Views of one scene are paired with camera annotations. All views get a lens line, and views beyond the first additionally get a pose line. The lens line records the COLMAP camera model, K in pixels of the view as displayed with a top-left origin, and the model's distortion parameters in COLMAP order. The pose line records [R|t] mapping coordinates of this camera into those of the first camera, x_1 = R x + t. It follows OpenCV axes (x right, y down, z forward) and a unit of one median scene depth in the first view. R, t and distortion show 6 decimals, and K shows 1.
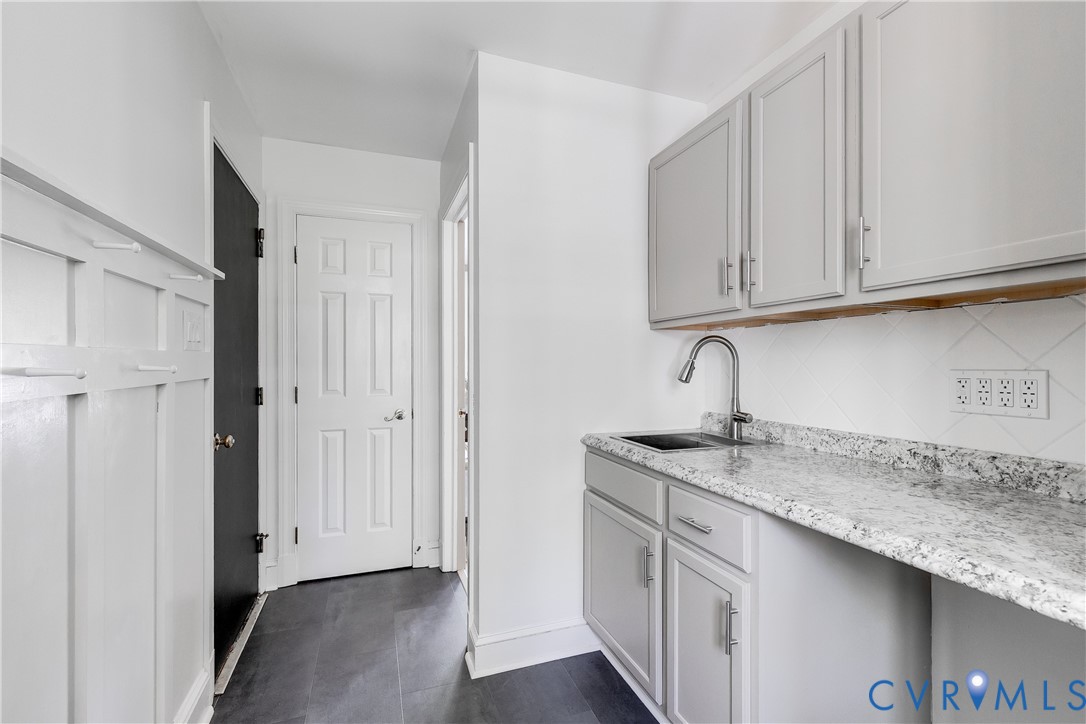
lens RADIAL K [[496.9, 0, 550.3], [0, 496.9, 360.2], [0, 0, 1]] dist [0.002623, 0.000462]
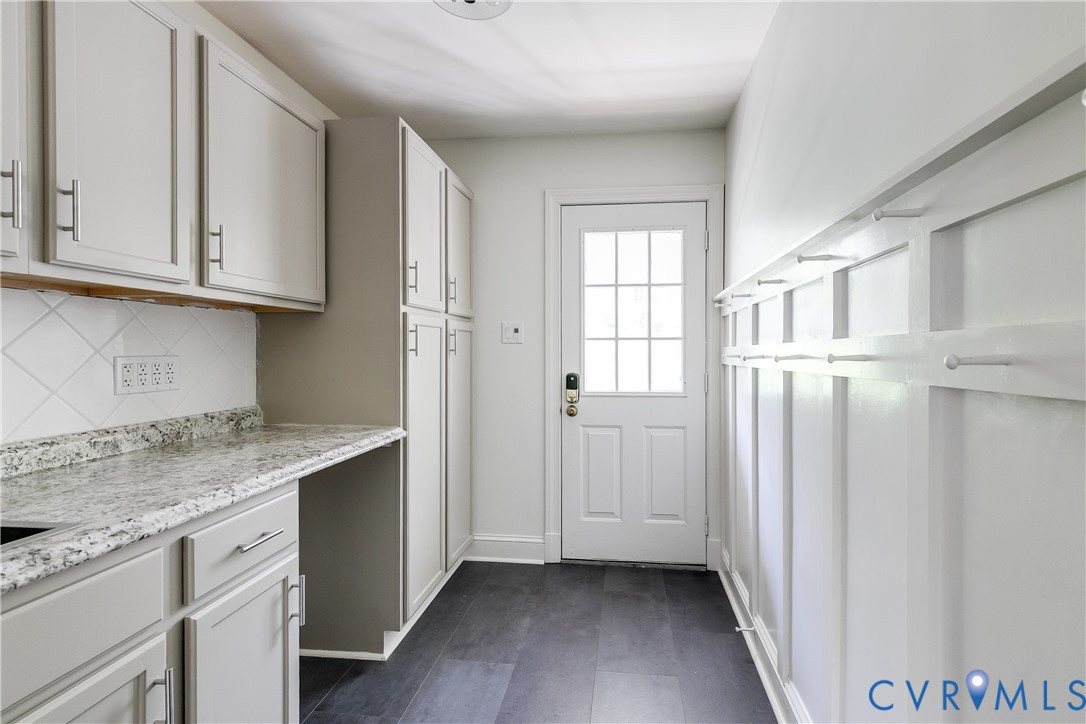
lens RADIAL K [[496.9, 0, 548.6], [0, 496.9, 357.5], [0, 0, 1]] dist [0.002623, 0.000462]
pose [[-0.878379, -0.001076, 0.477964, -0.556841], [0.001794, 0.999983, 0.005548, 0.017411], [-0.477962, 0.005730, -0.878362, 1.546492]]
